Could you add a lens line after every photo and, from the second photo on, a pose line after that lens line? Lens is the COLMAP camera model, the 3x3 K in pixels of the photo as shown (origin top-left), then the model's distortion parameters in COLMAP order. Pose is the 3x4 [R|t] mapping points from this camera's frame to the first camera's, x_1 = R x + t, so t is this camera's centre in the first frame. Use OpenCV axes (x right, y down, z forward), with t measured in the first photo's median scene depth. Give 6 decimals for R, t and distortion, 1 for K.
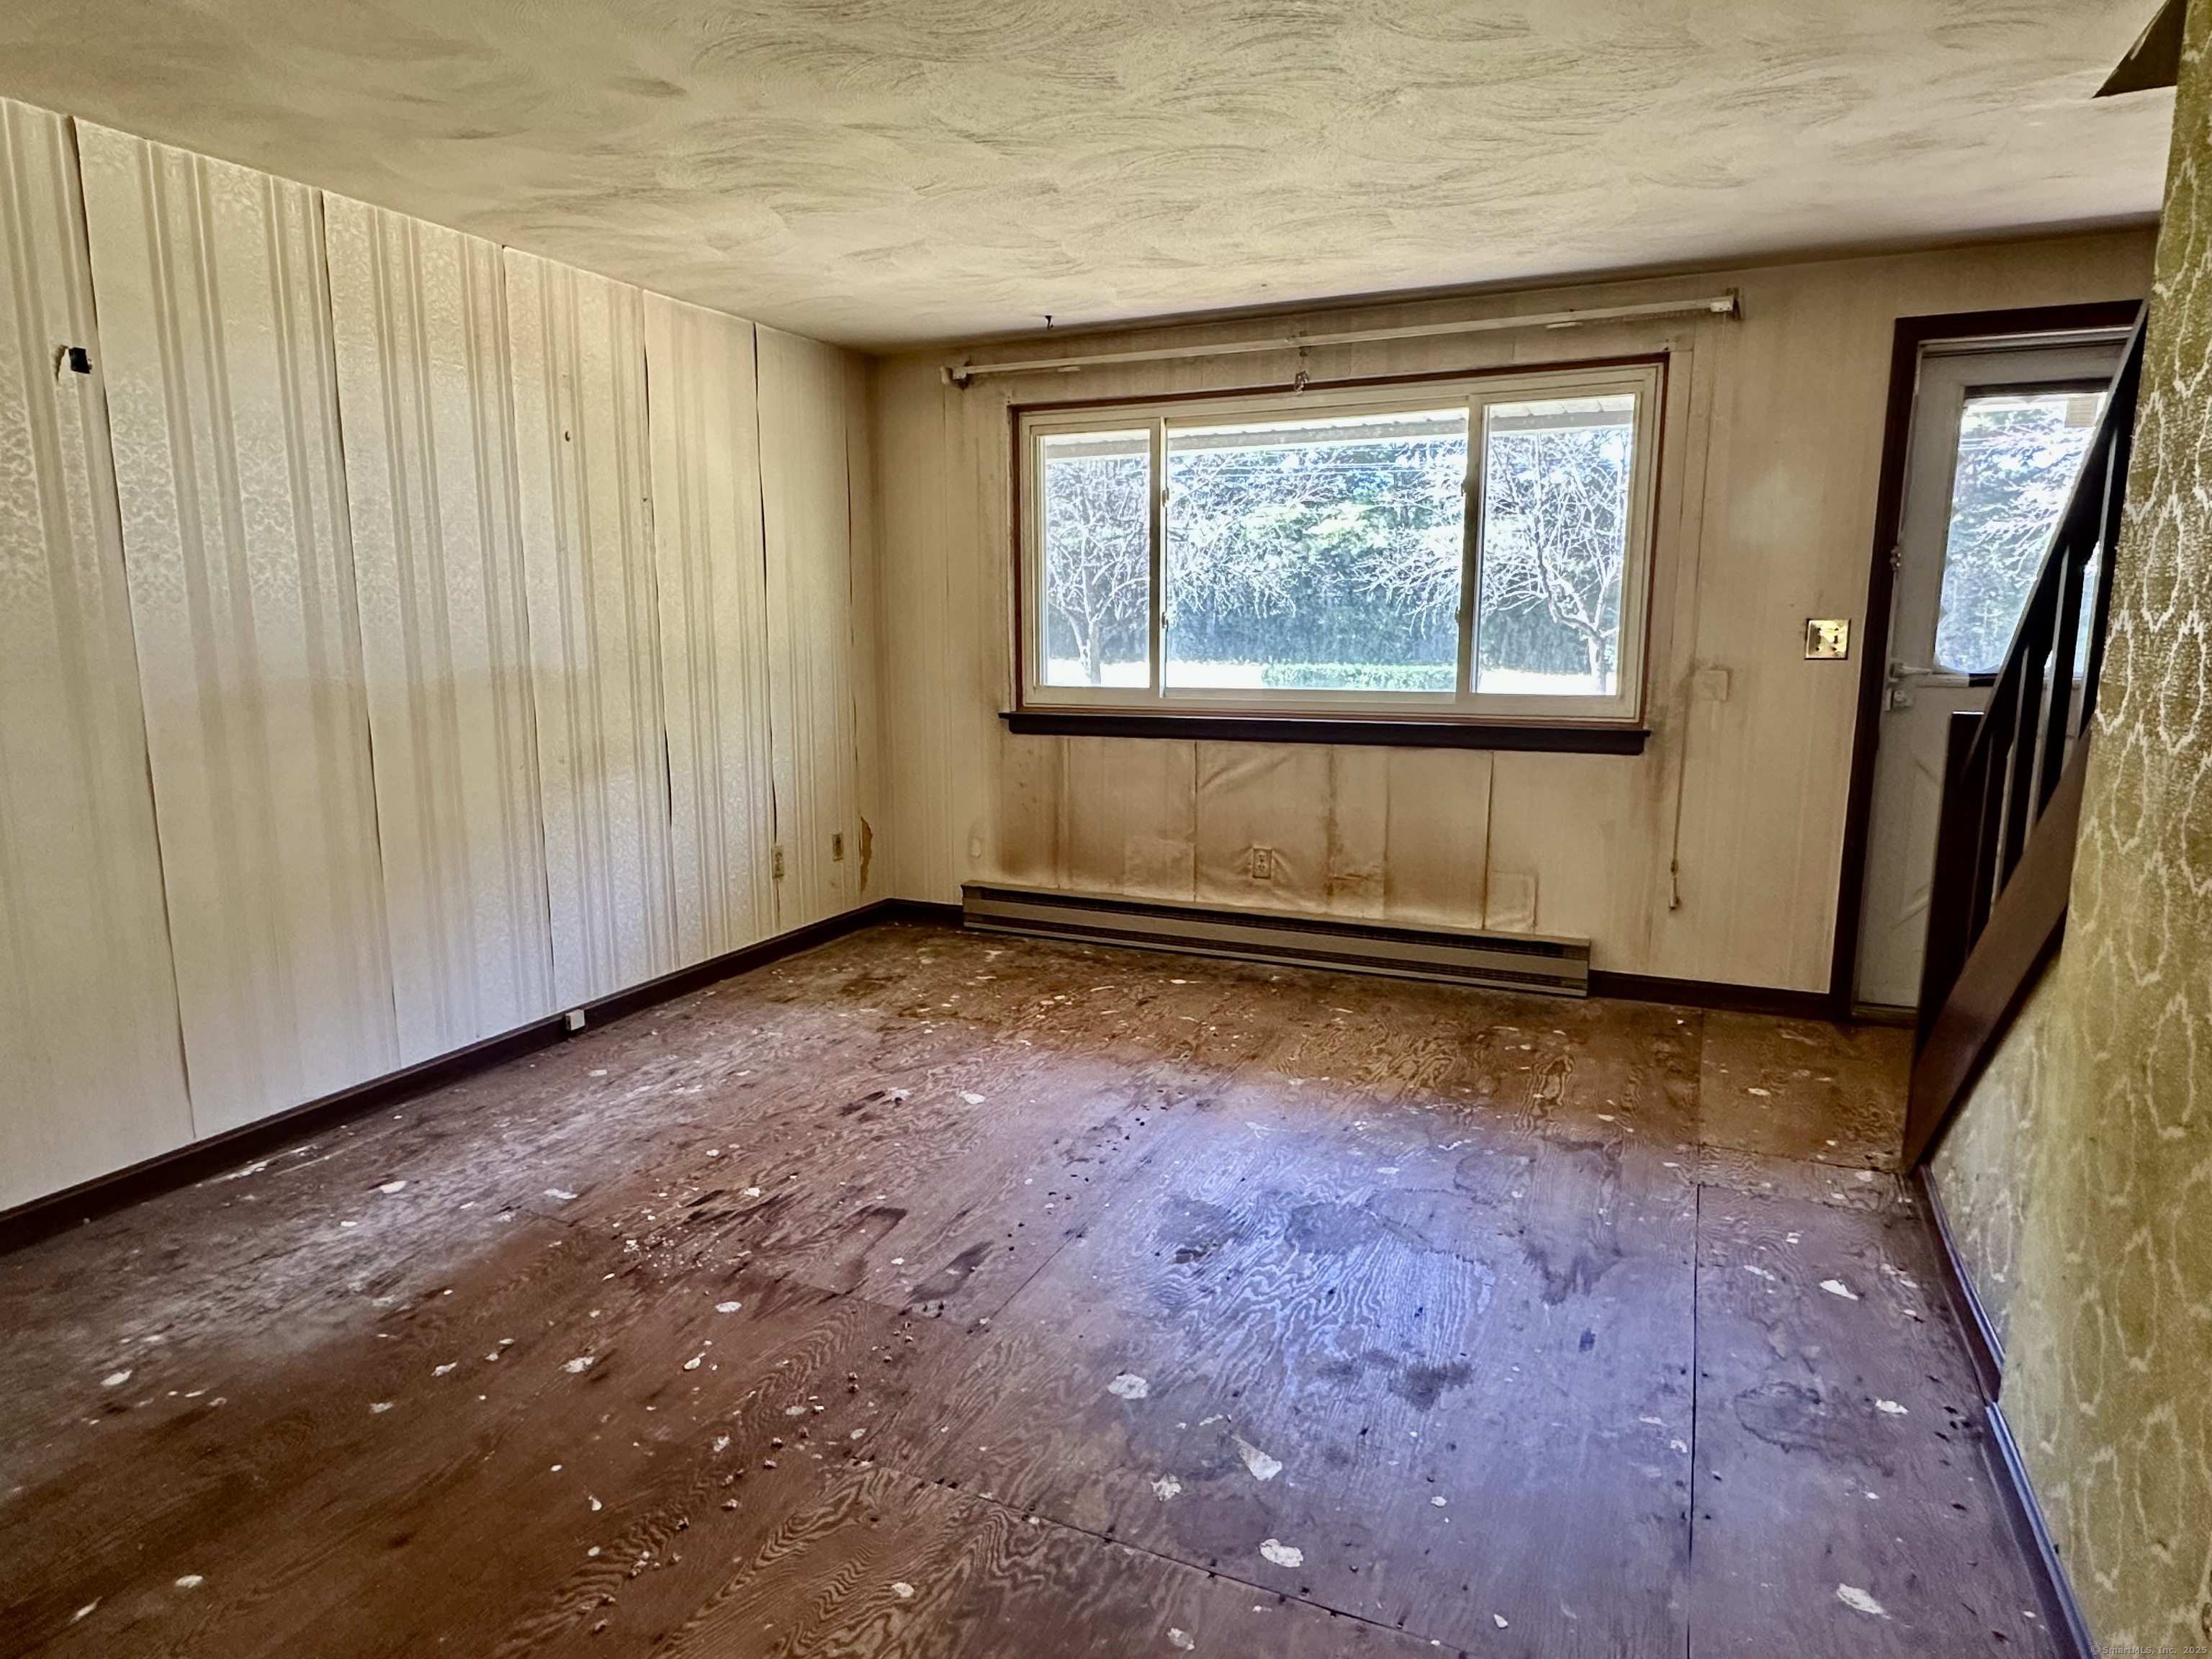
lens RADIAL K [[1297.2, 0, 1106.0], [0, 1297.2, 829.5], [0, 0, 1]] dist [-0.002960, -0.000238]
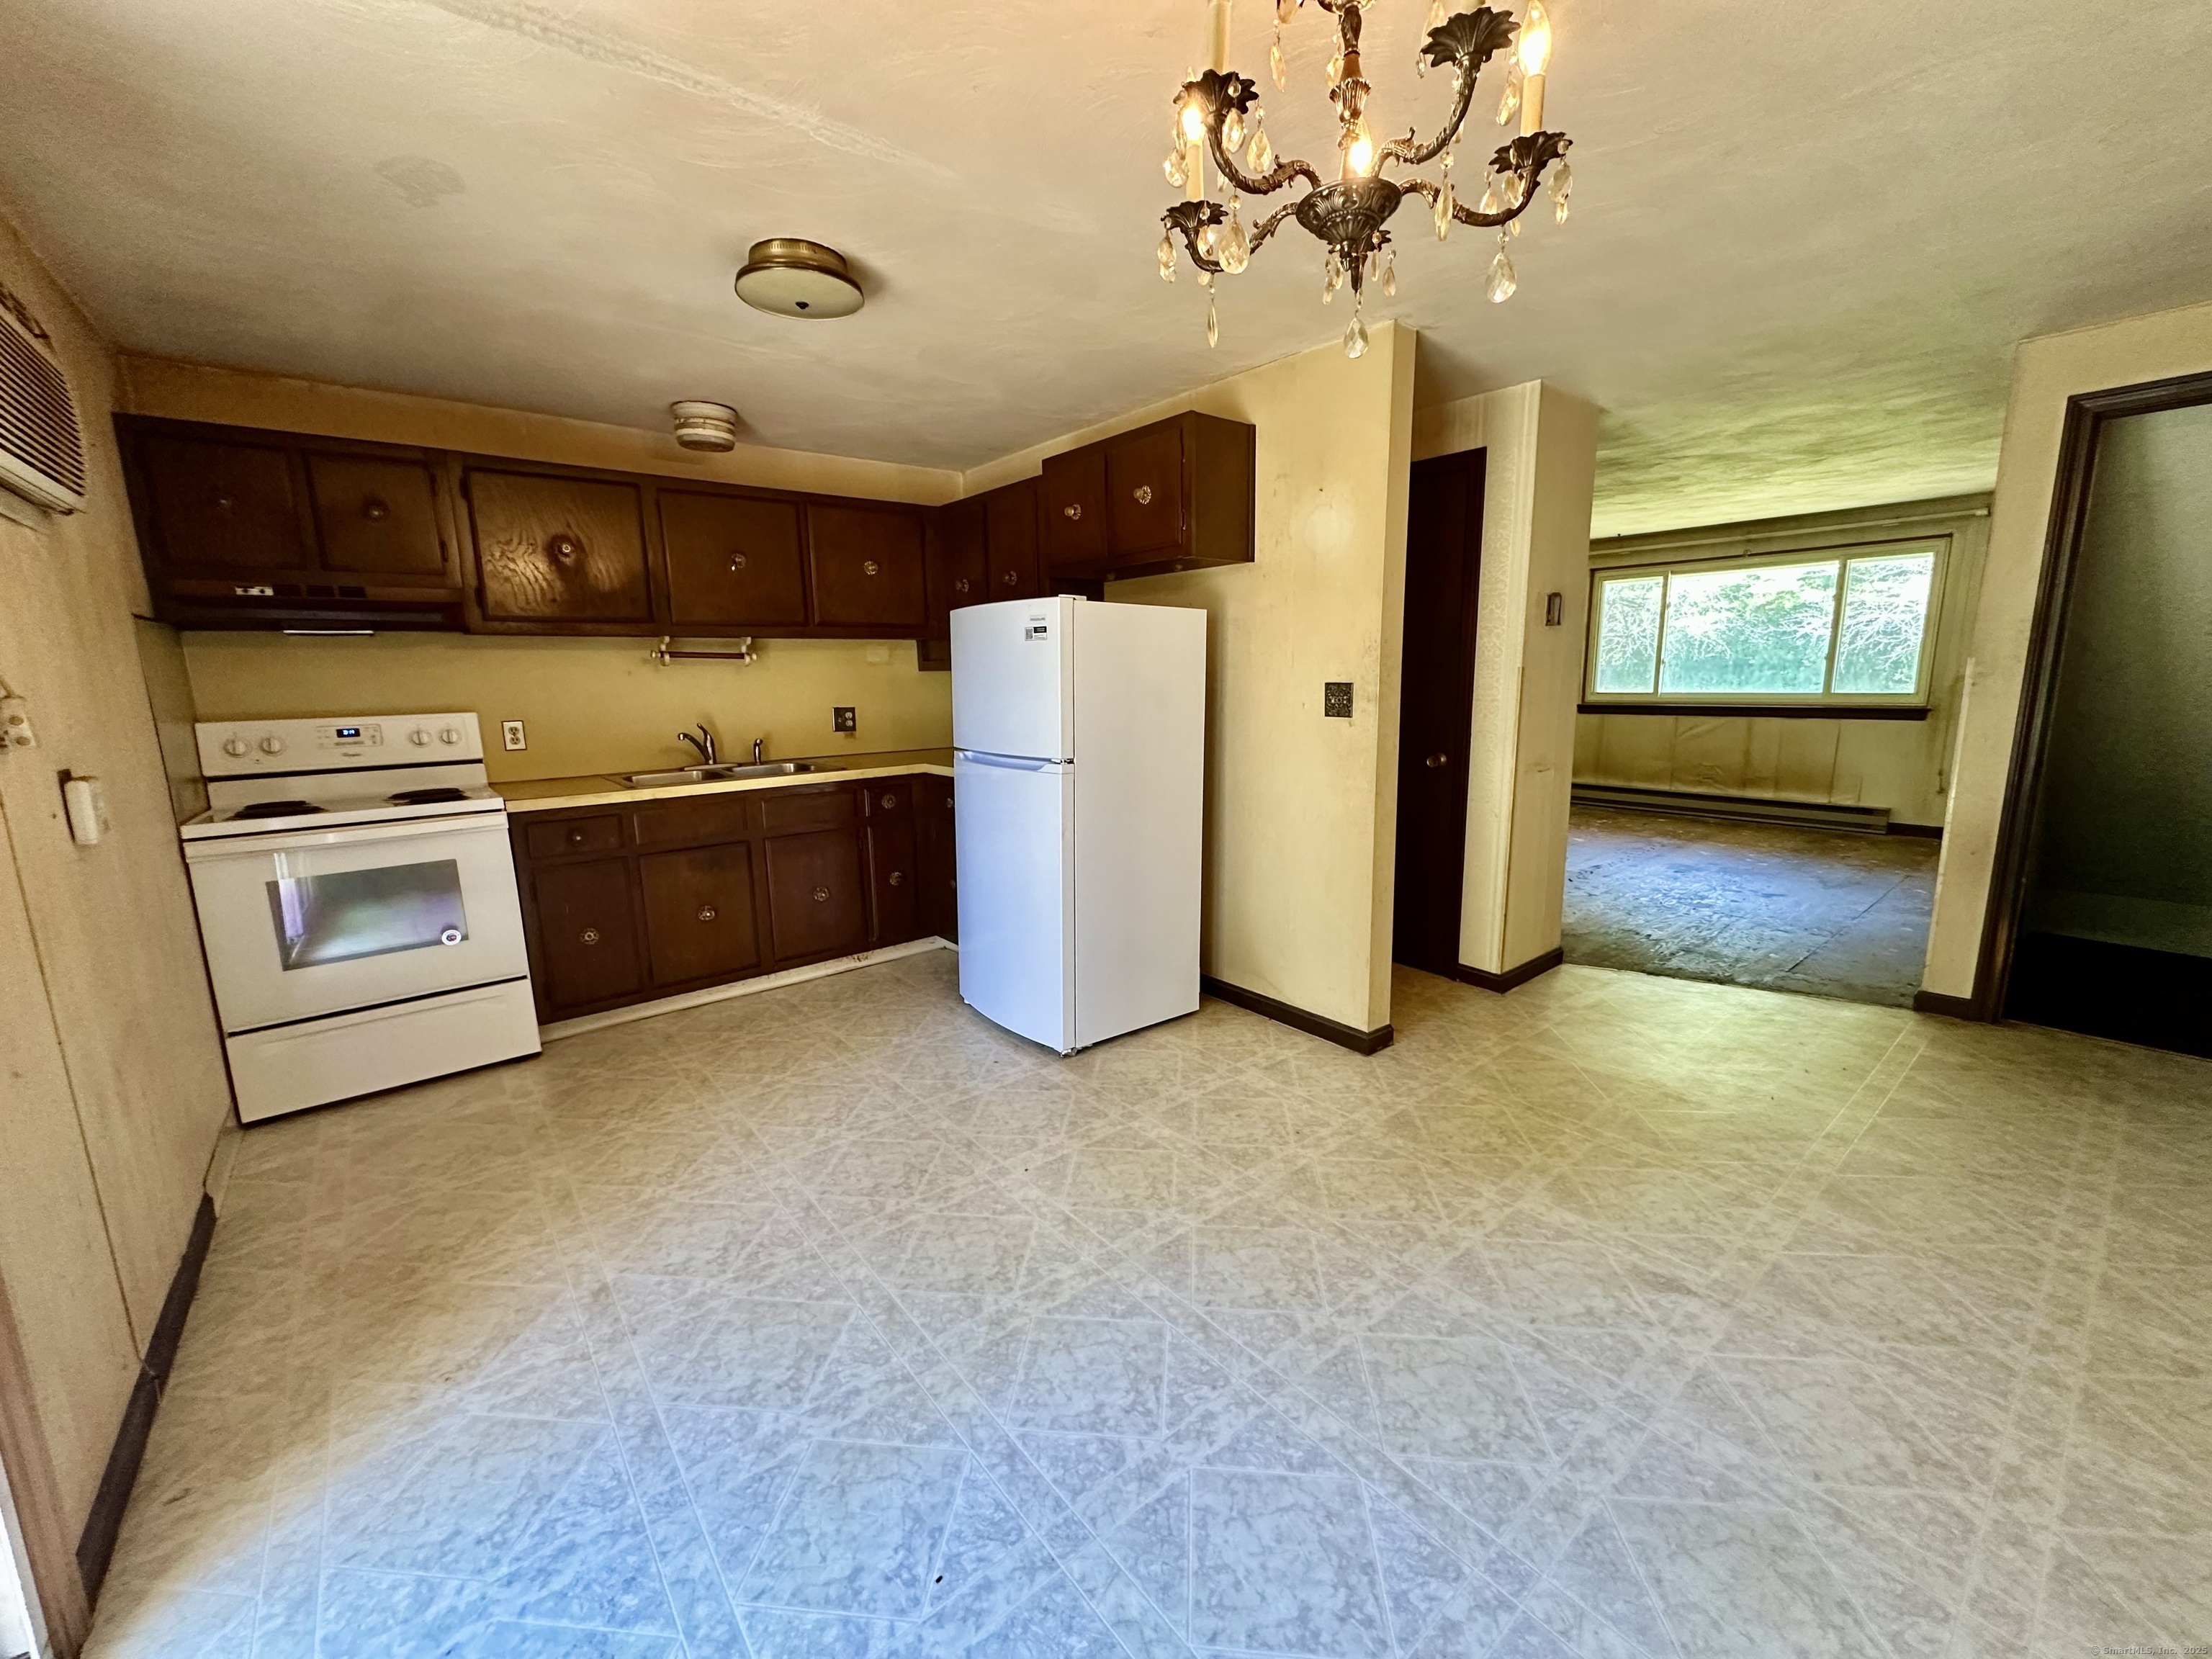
lens RADIAL K [[884.2, 0, 1106.0], [0, 884.2, 829.5], [0, 0, 1]] dist [-0.002237, 0.000455]
pose [[0.895340, 0.062857, -0.440925, -0.149229], [-0.053614, 0.998003, 0.033404, 0.150334], [0.442144, -0.006268, 0.896922, -0.934712]]
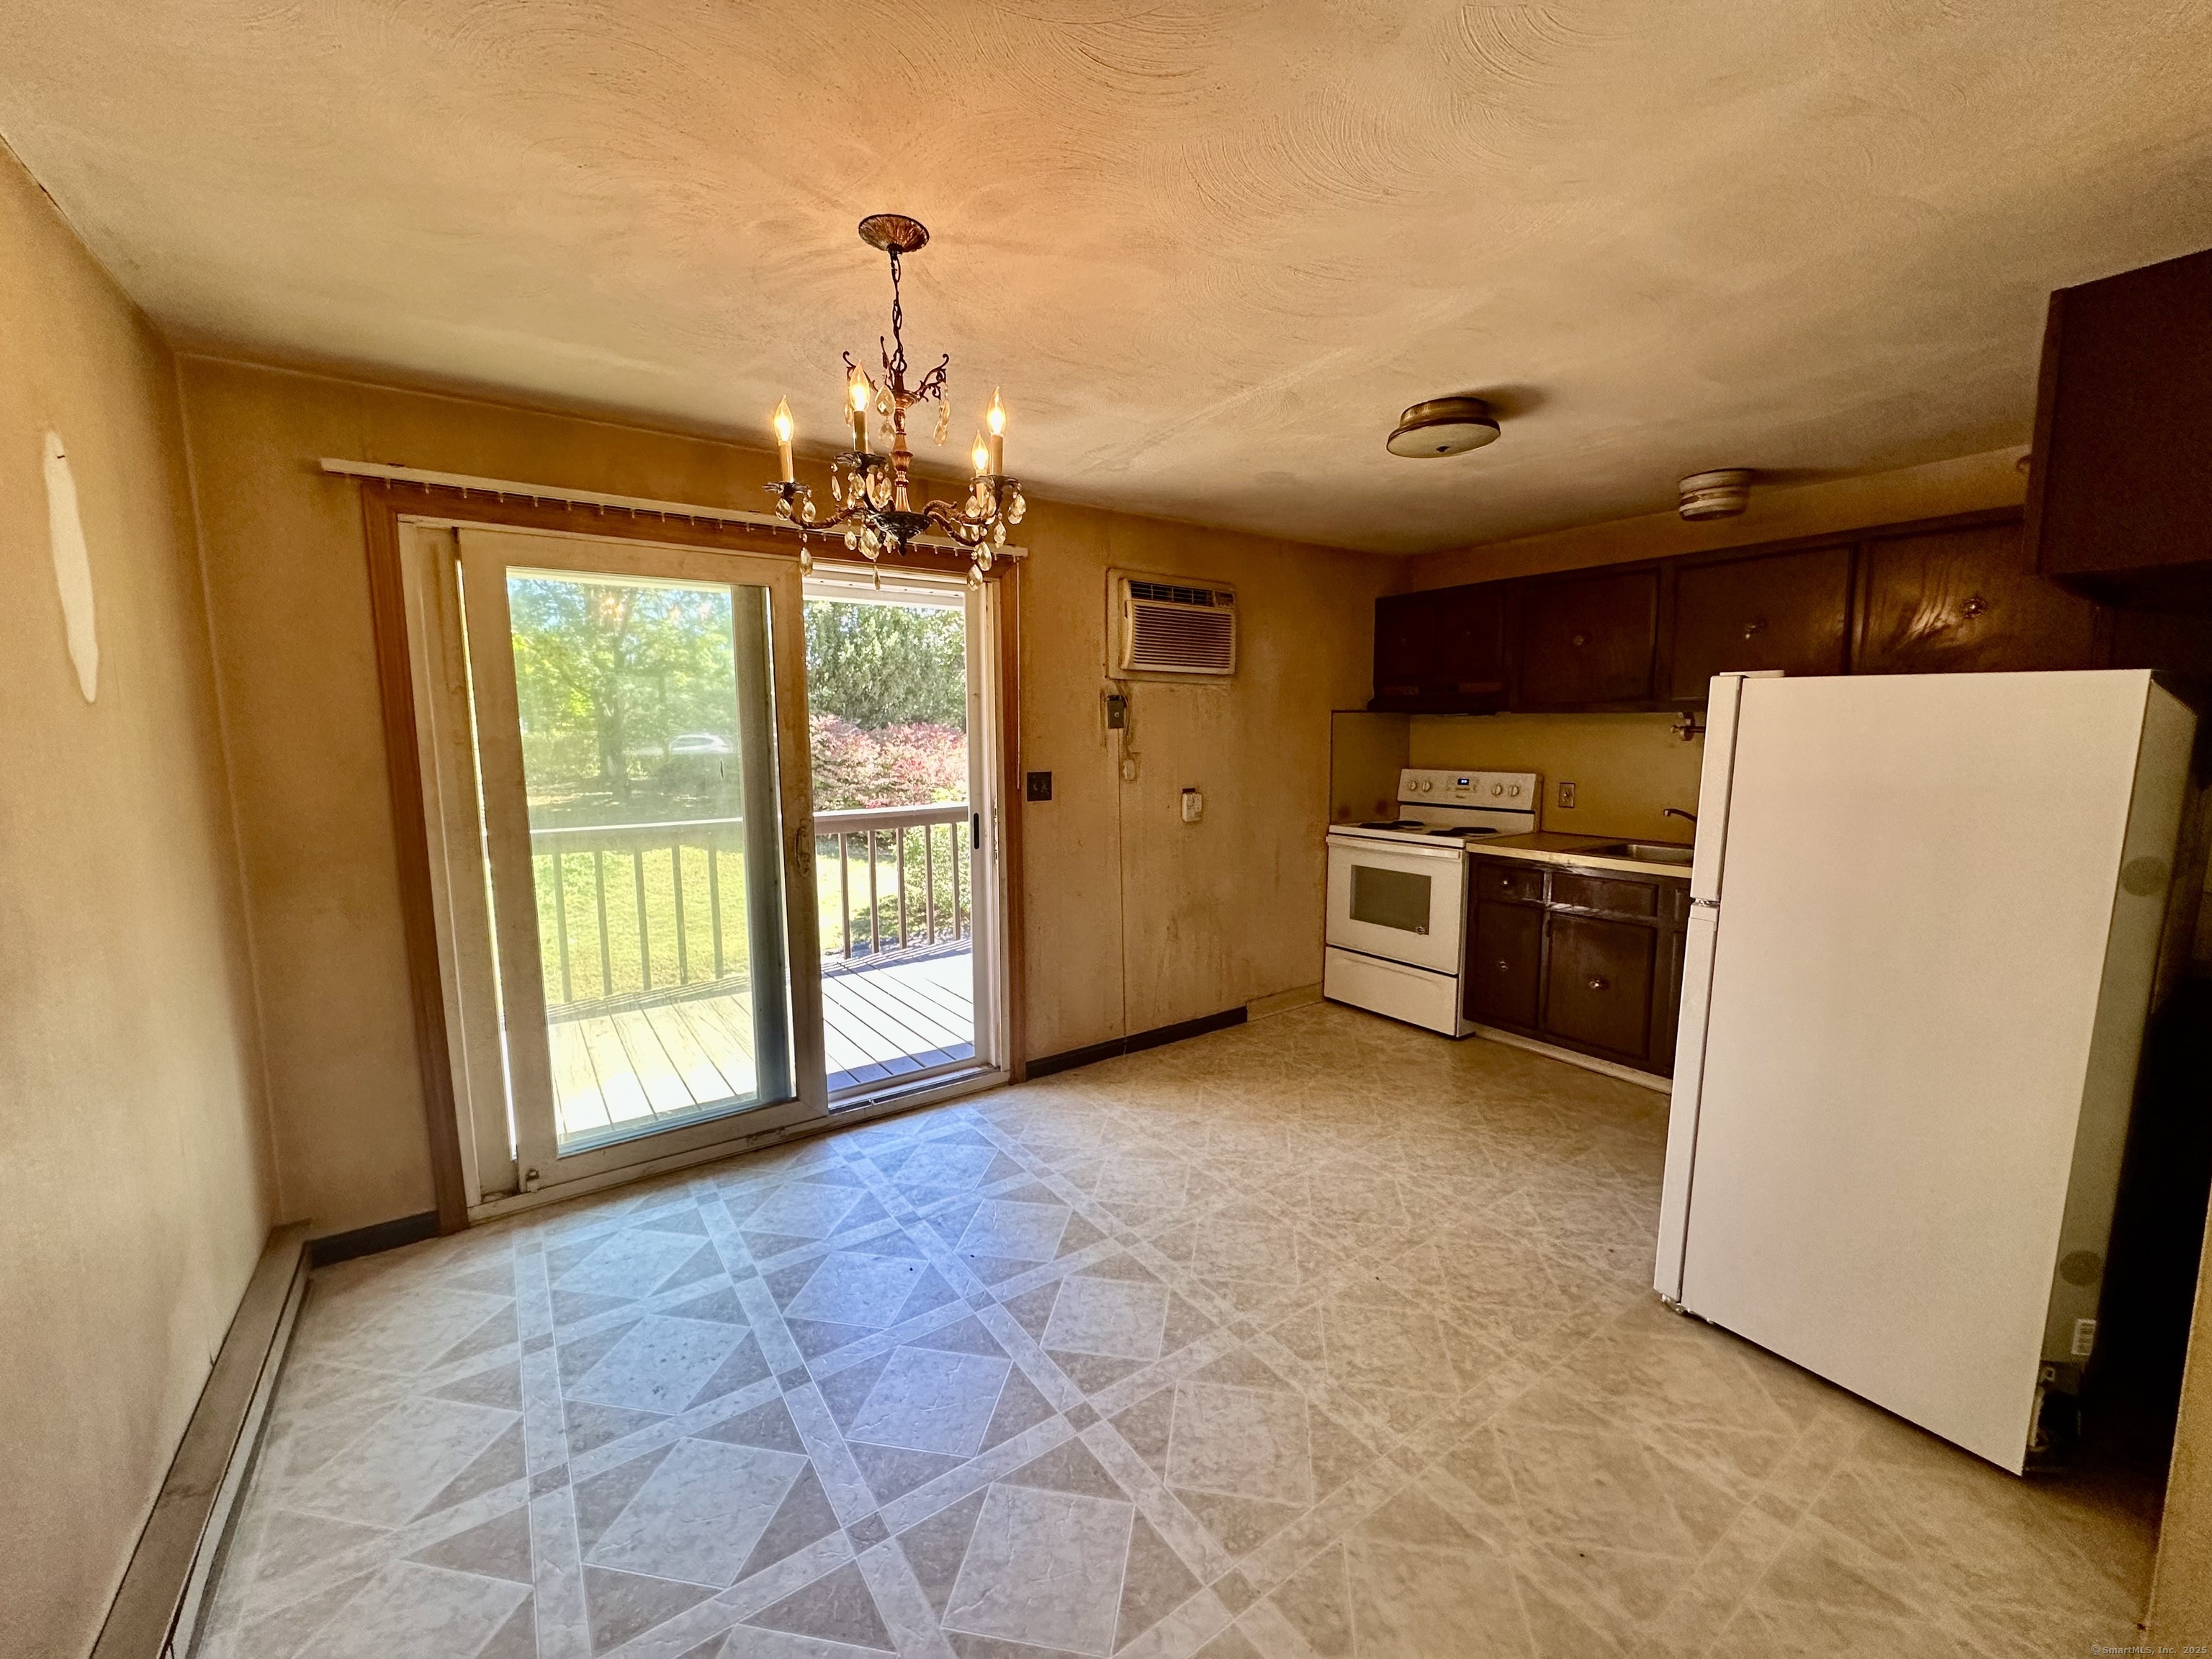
lens RADIAL K [[884.2, 0, 1106.0], [0, 884.2, 829.5], [0, 0, 1]] dist [-0.002237, 0.000455]
pose [[-0.507162, 0.104000, -0.855553, 0.101284], [-0.131748, 0.971670, 0.196214, 0.029302], [0.851721, 0.212230, -0.479092, -0.386442]]
